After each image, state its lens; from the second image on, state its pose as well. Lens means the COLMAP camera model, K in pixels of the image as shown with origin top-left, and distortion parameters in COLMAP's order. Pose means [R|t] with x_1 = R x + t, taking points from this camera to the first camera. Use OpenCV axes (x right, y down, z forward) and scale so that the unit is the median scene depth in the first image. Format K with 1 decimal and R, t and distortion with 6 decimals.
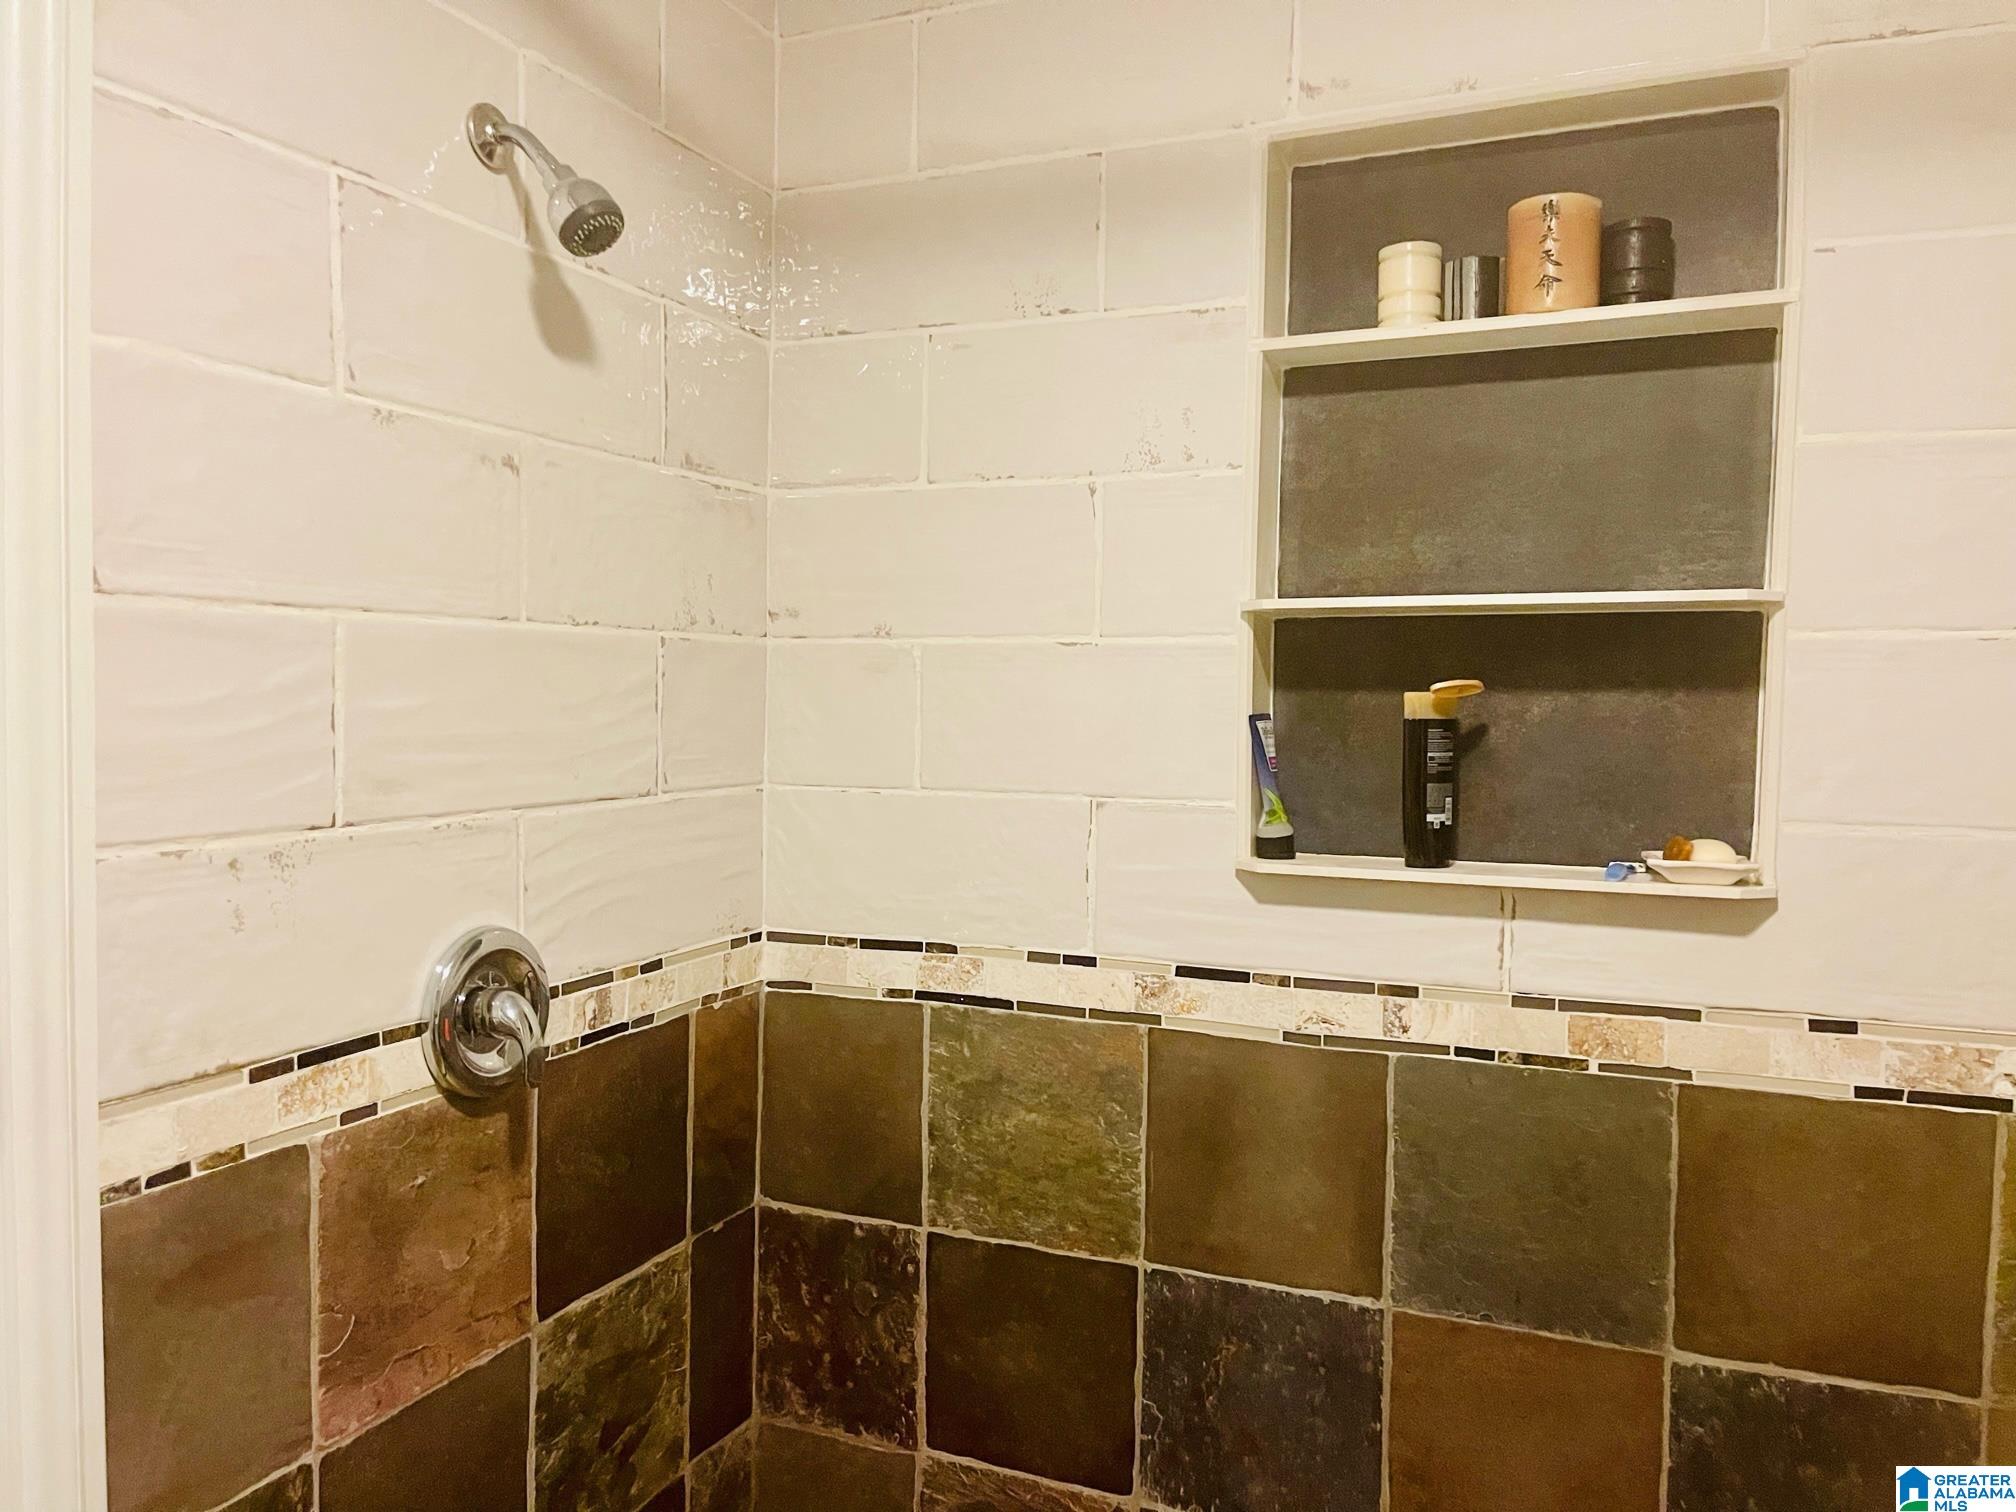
lens RADIAL K [[1571.0, 0, 1002.8], [0, 1571.0, 754.8], [0, 0, 1]] dist [0.065622, -0.082892]
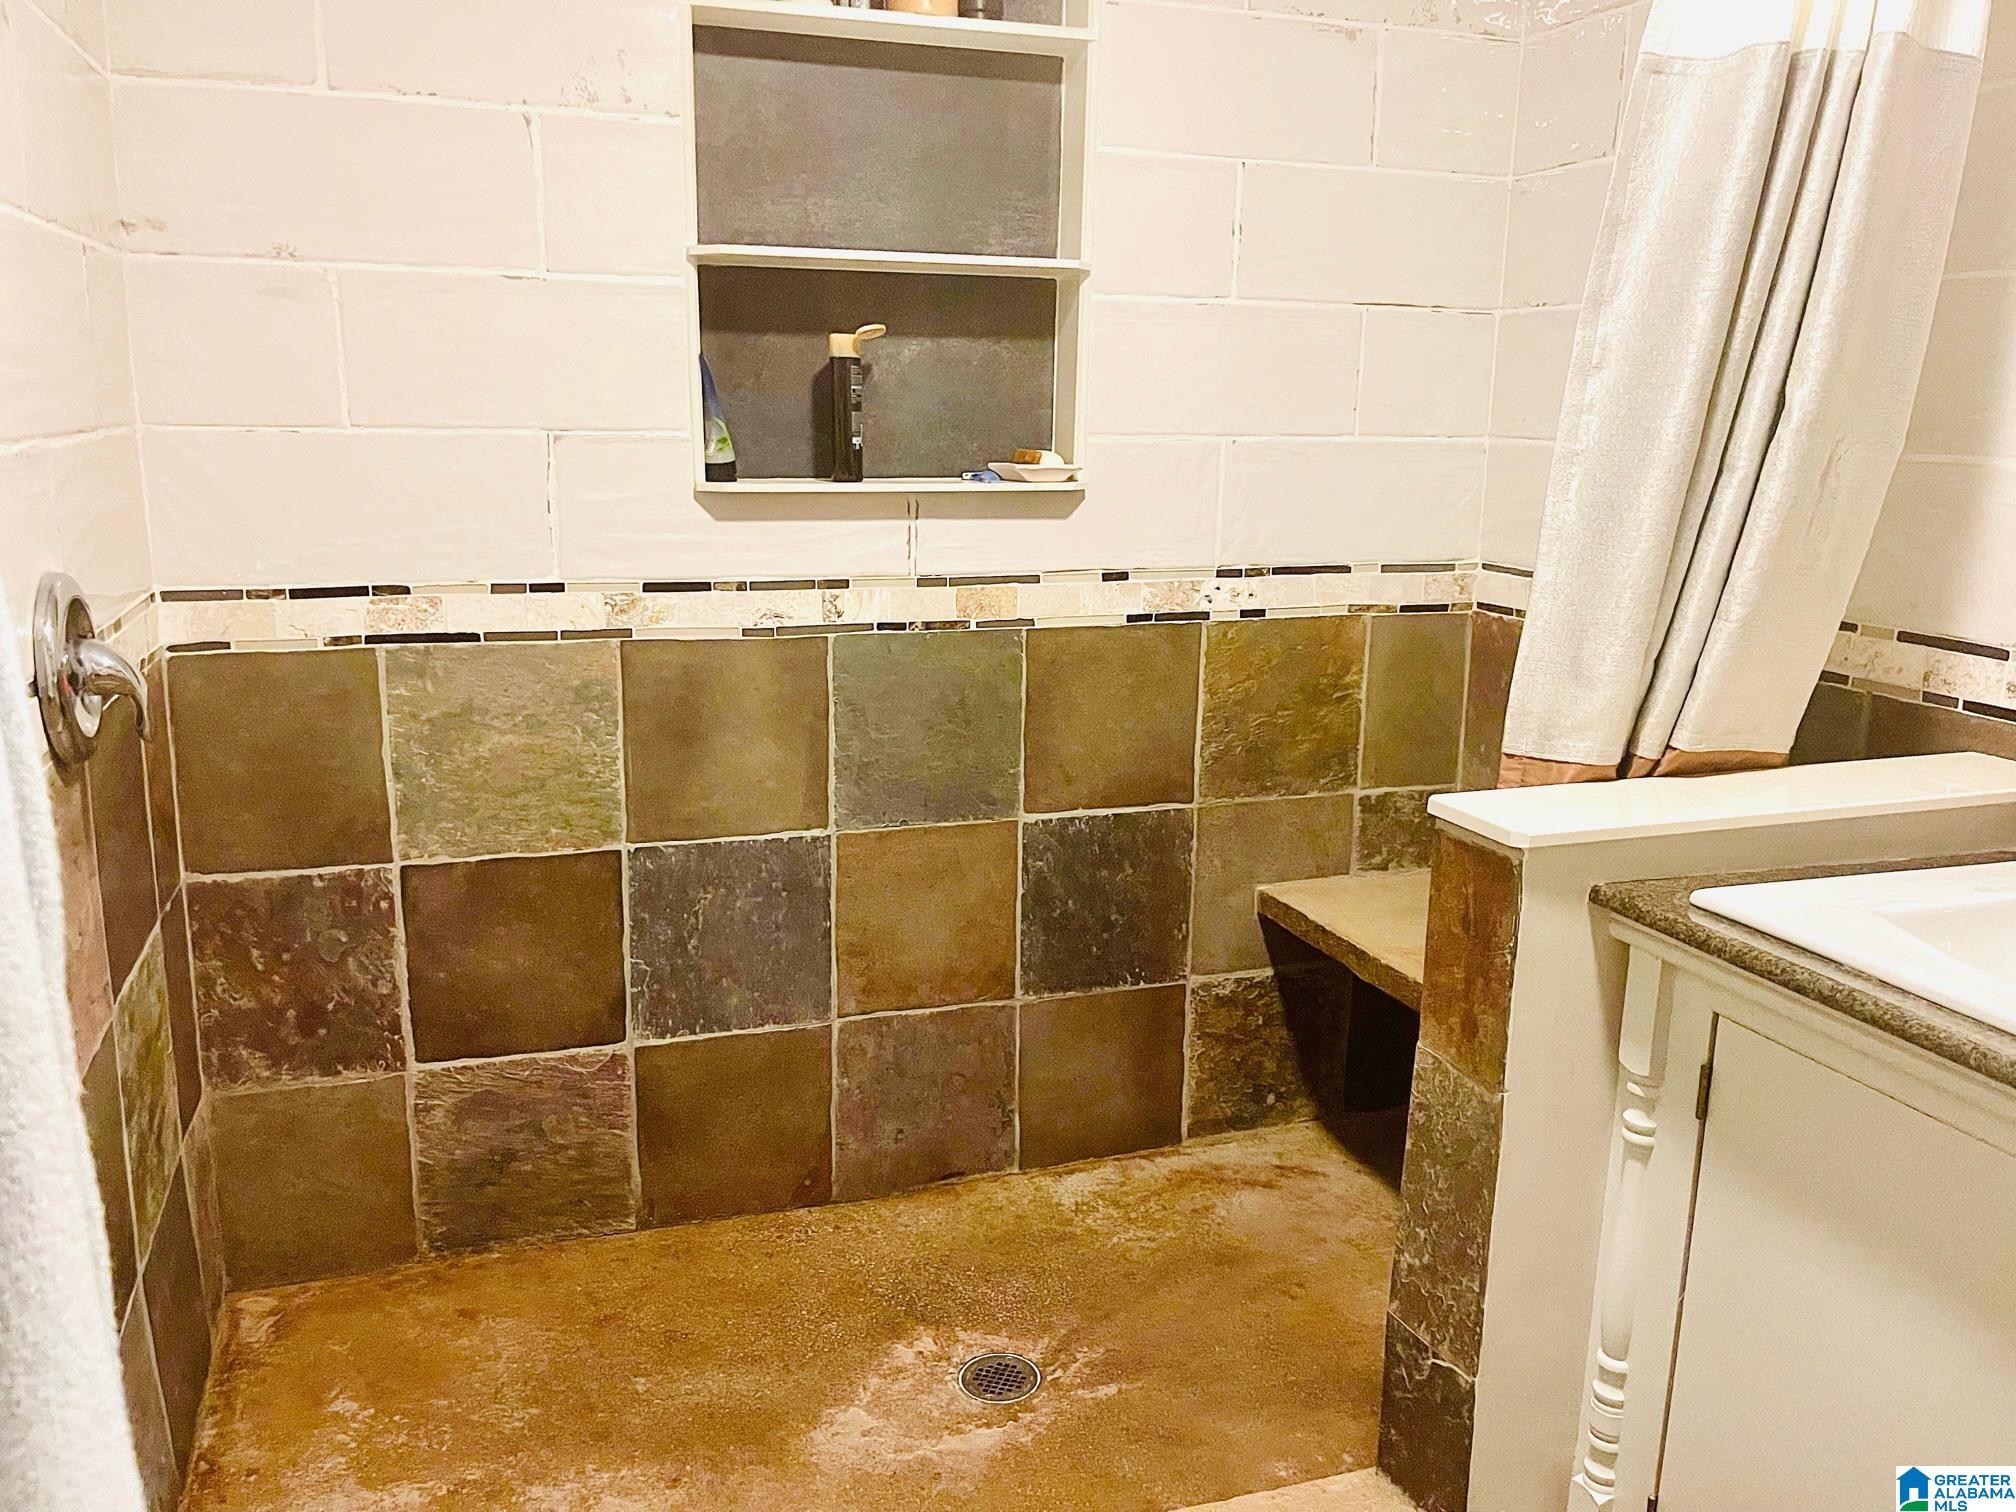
lens RADIAL K [[1571.0, 0, 1023.0], [0, 1571.0, 755.2], [0, 0, 1]] dist [0.065622, -0.082892]
pose [[0.730634, -0.148004, 0.666535, -0.463925], [0.019790, 0.980403, 0.196006, 0.039953], [-0.682483, -0.130018, 0.719245, -0.009123]]
